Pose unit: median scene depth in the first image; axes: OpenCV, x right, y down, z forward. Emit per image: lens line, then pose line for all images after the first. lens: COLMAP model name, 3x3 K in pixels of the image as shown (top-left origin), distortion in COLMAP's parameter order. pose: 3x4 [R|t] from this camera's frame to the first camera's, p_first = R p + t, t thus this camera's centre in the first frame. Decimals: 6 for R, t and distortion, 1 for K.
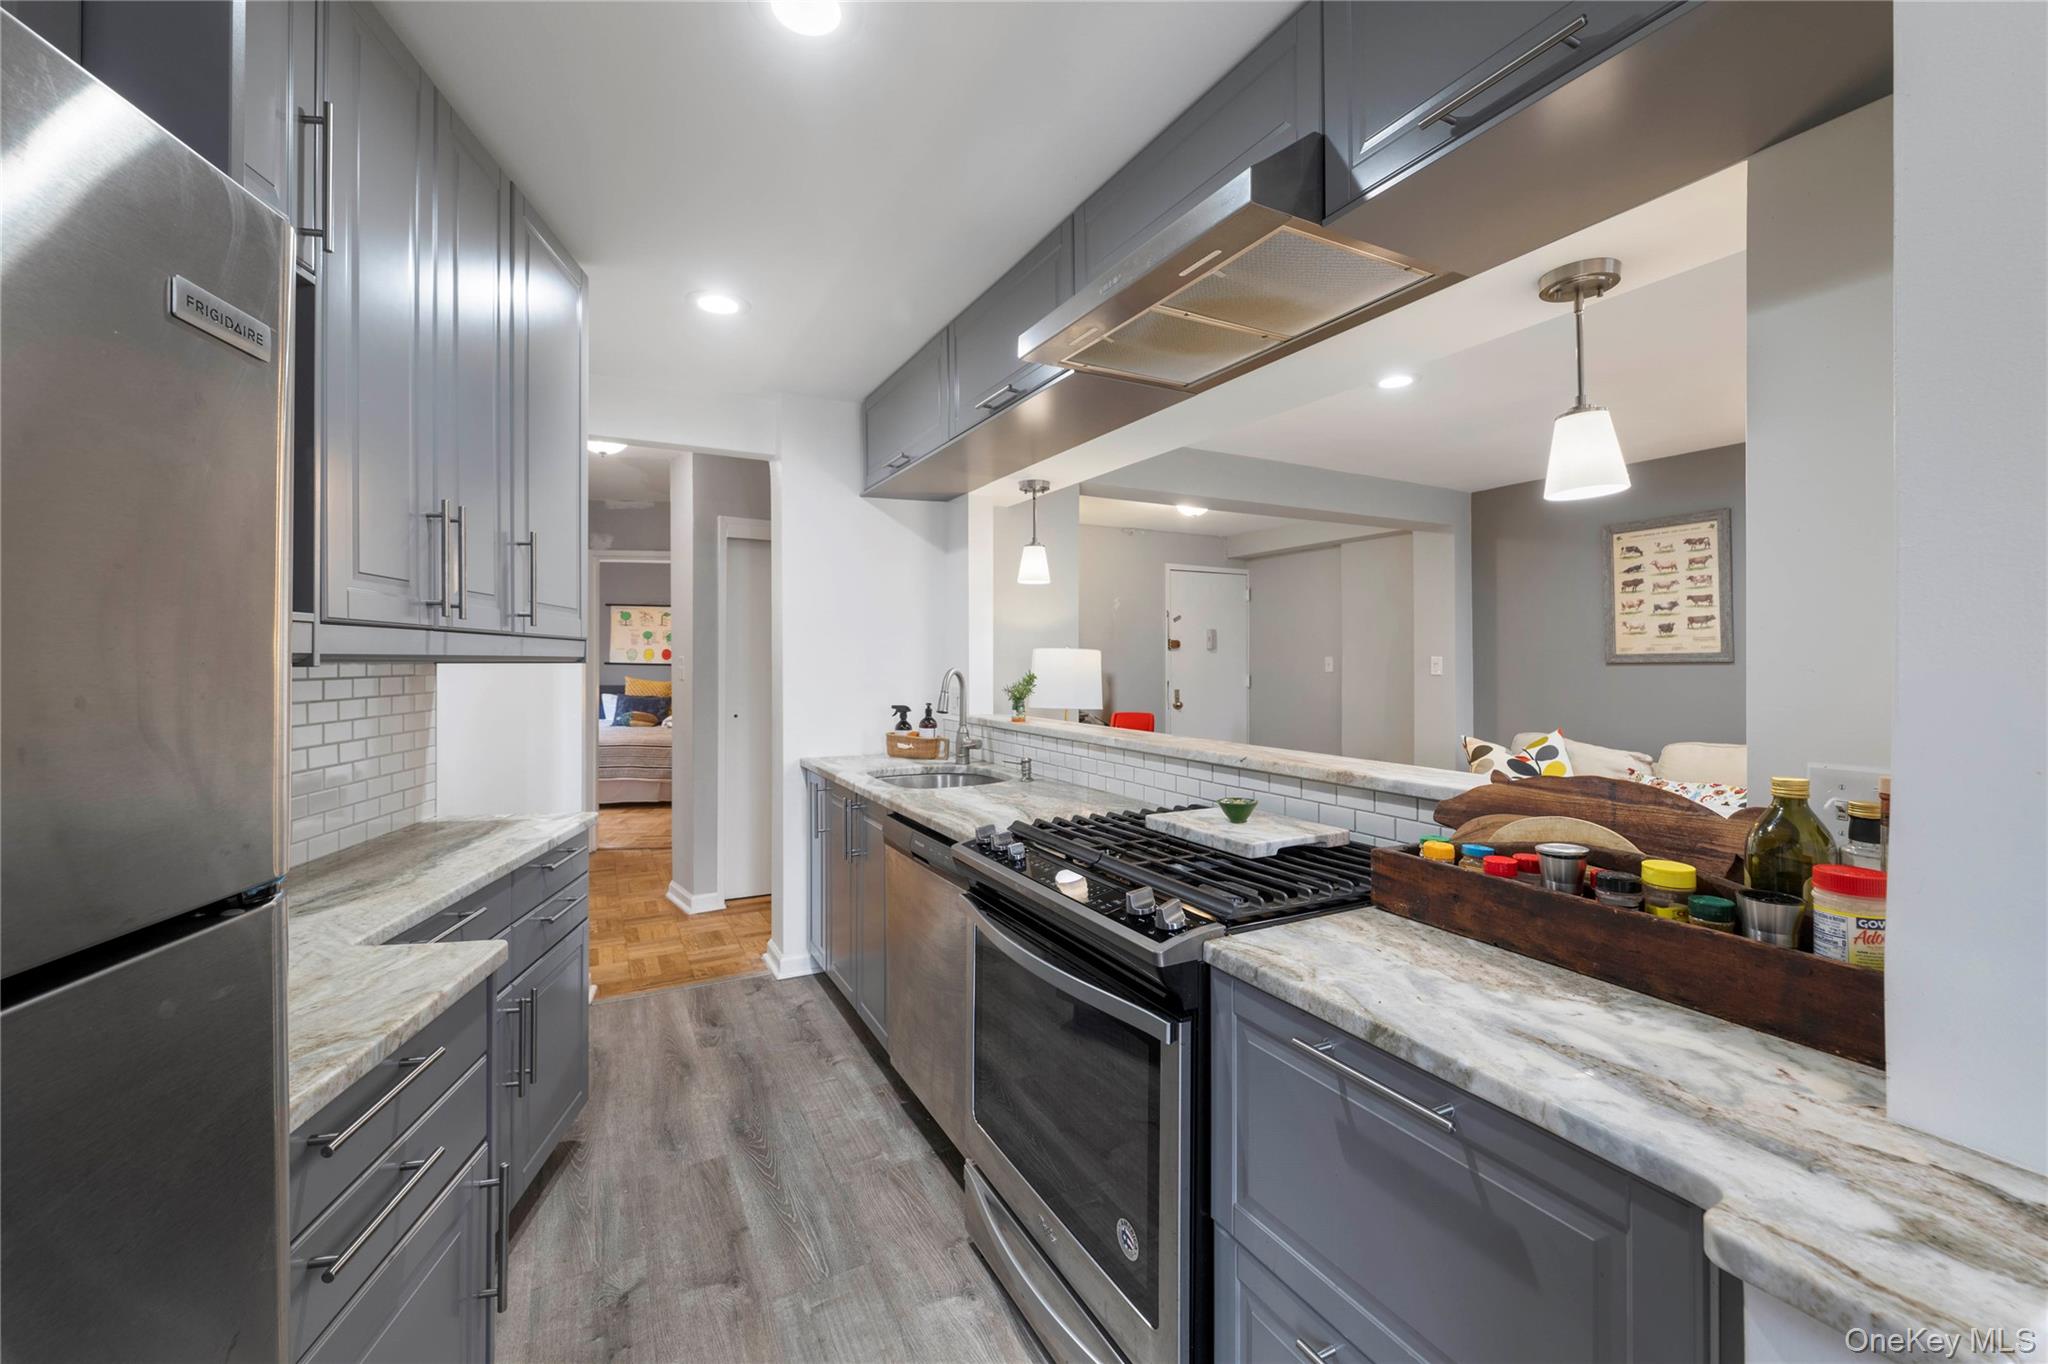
lens RADIAL K [[813.9, 0, 1013.3], [0, 813.9, 666.6], [0, 0, 1]] dist [-0.000133, 0.000142]
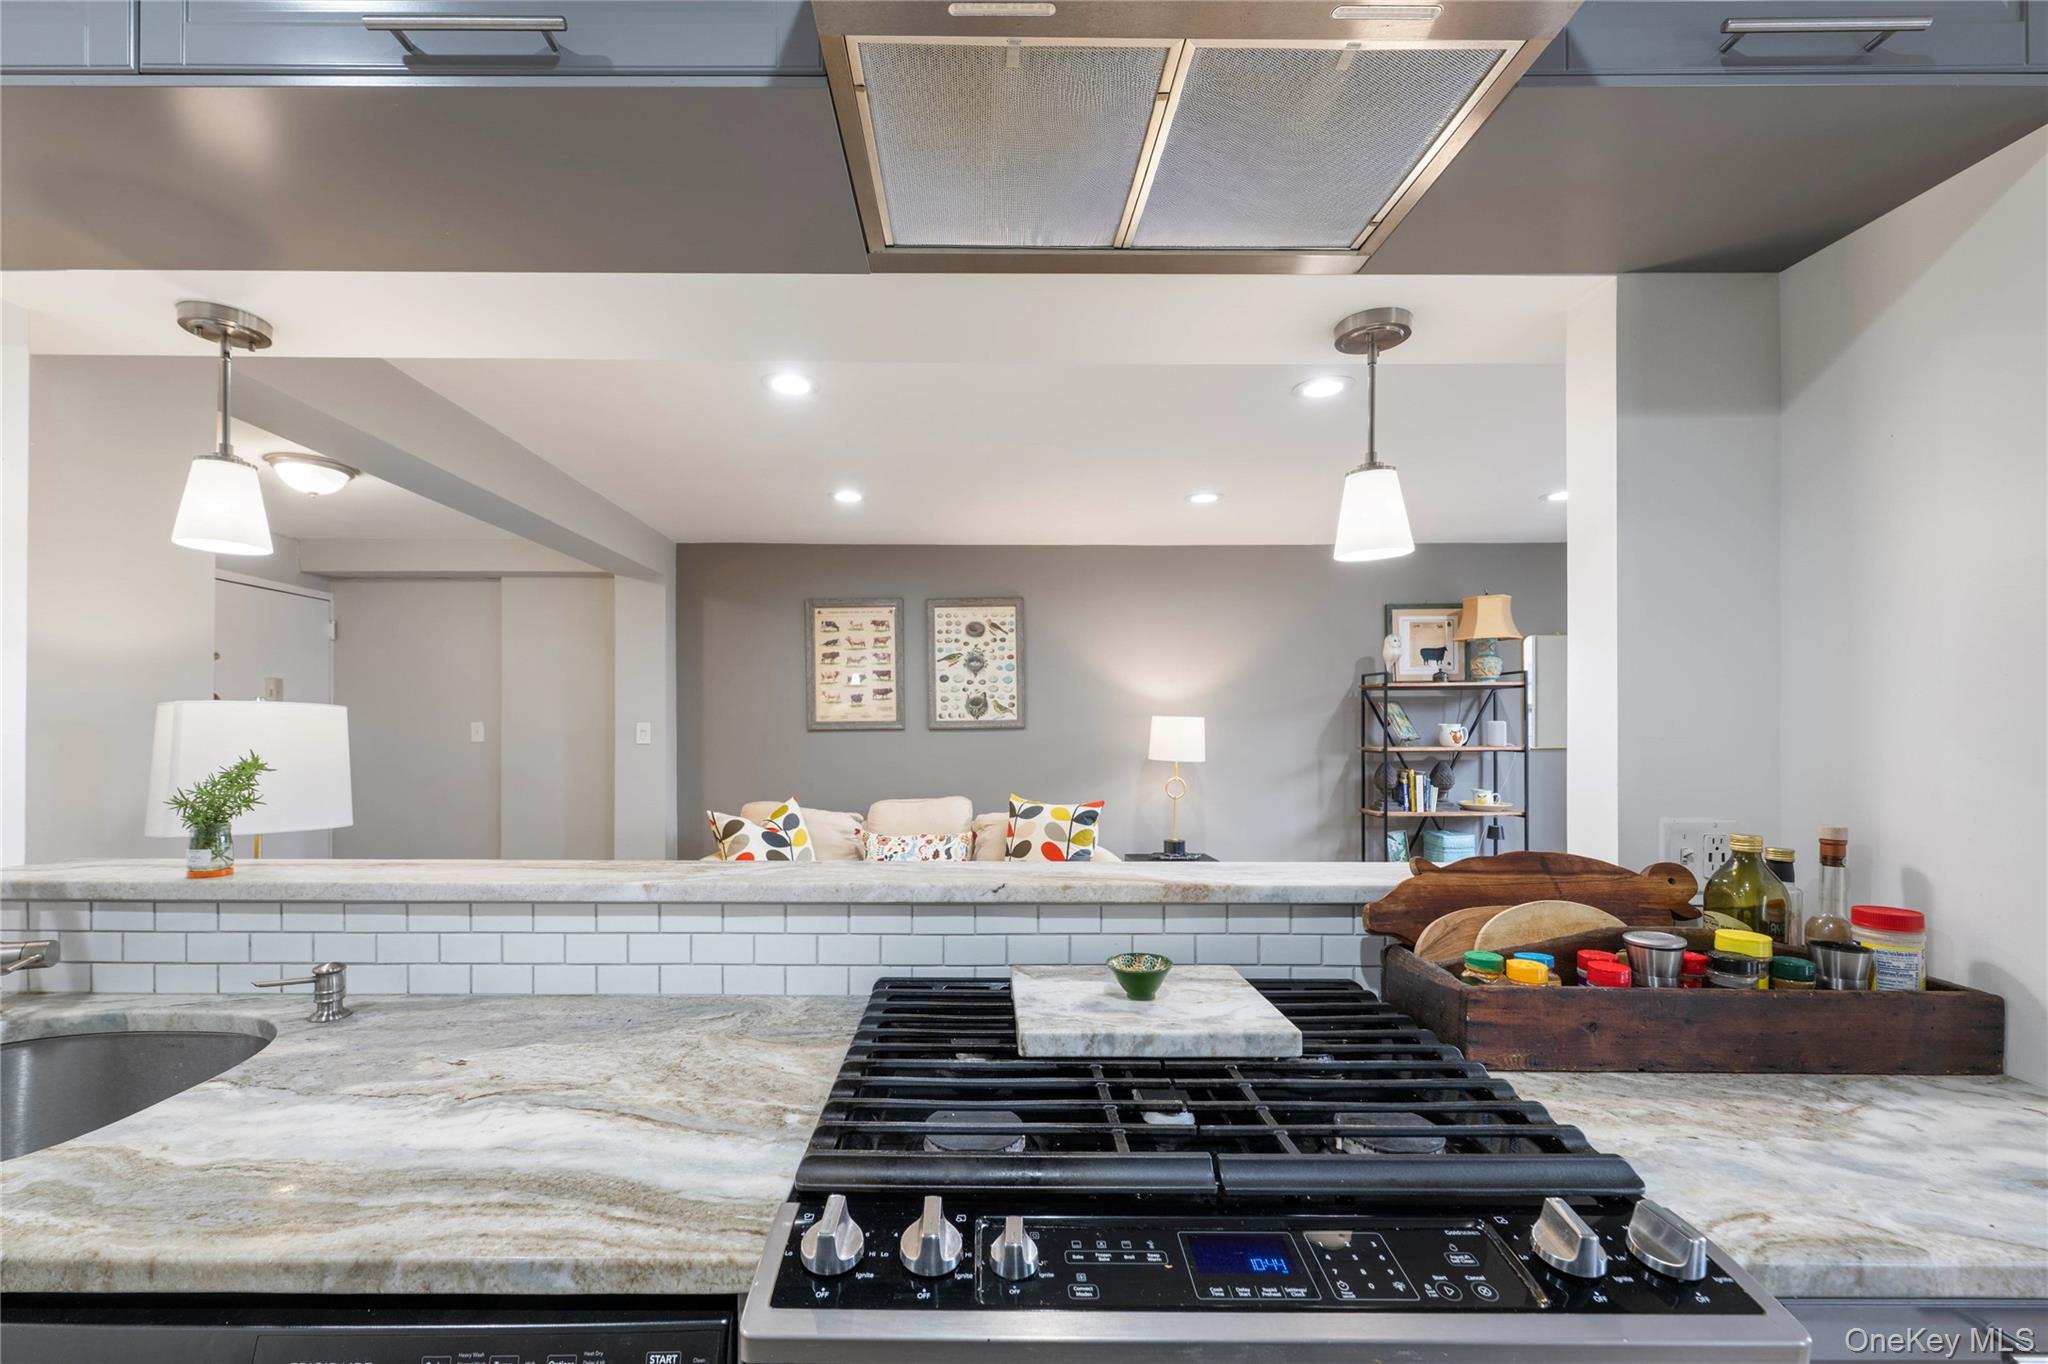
lens RADIAL K [[838.7, 0, 971.6], [0, 838.7, 725.1], [0, 0, 1]] dist [-0.000870, -0.000339]
pose [[0.469461, 0.002428, 0.882950, -0.139533], [0.005800, 0.999966, -0.005834, -0.003419], [-0.882934, 0.007859, 0.469431, 0.340413]]
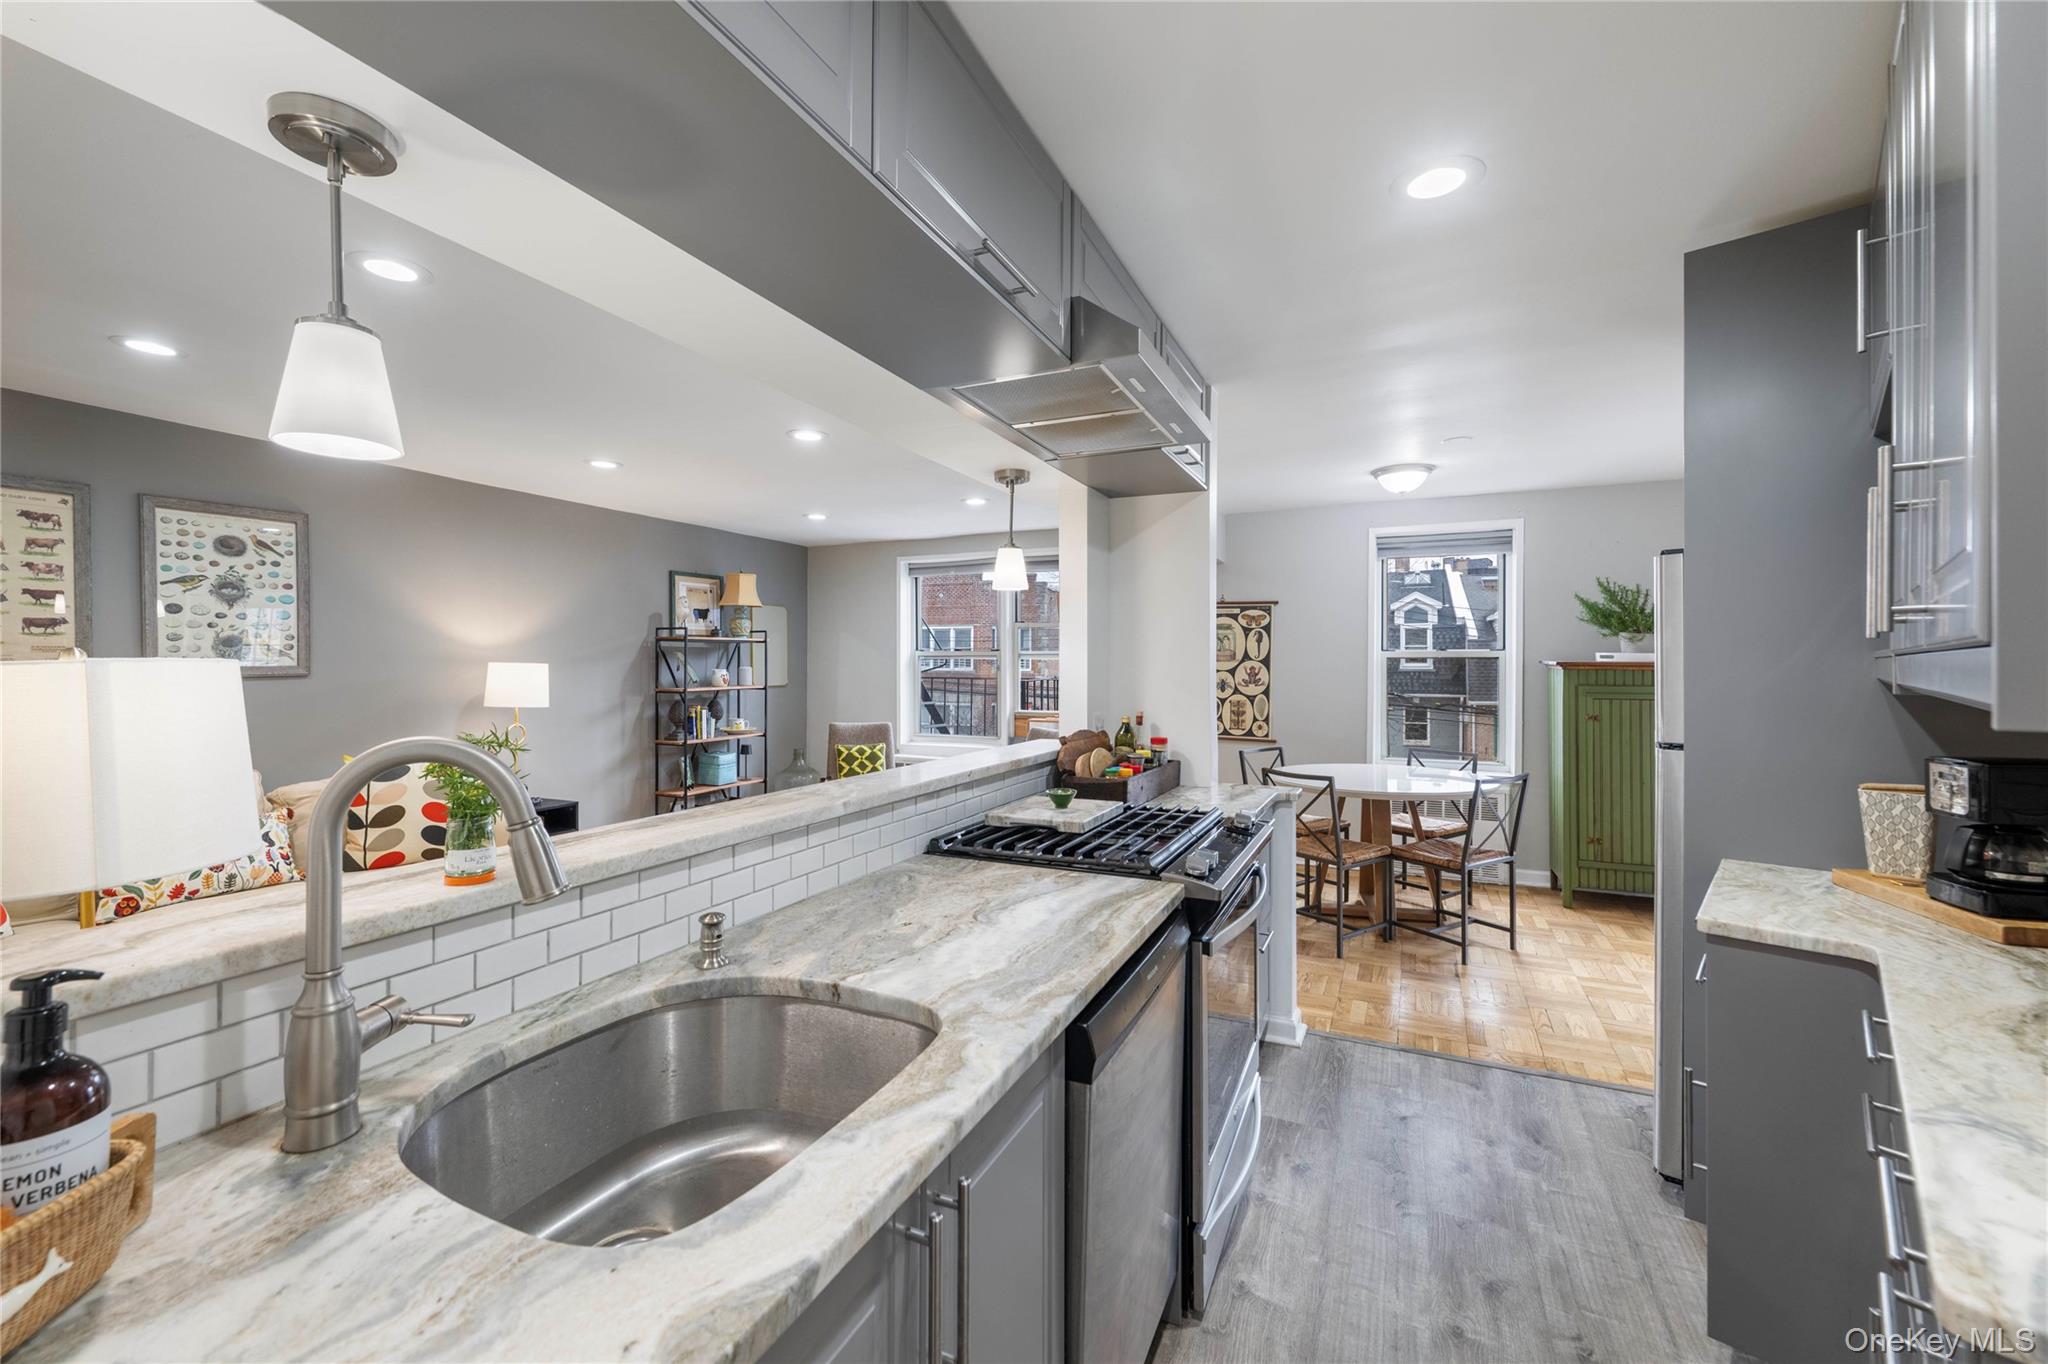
lens RADIAL K [[813.9, 0, 1013.3], [0, 813.9, 666.6], [0, 0, 1]] dist [-0.000133, 0.000142]
pose [[-0.596796, 0.000375, 0.802393, -0.287323], [0.006599, 0.999968, 0.004440, -0.015147], [-0.802366, 0.007945, -0.596780, 0.742176]]
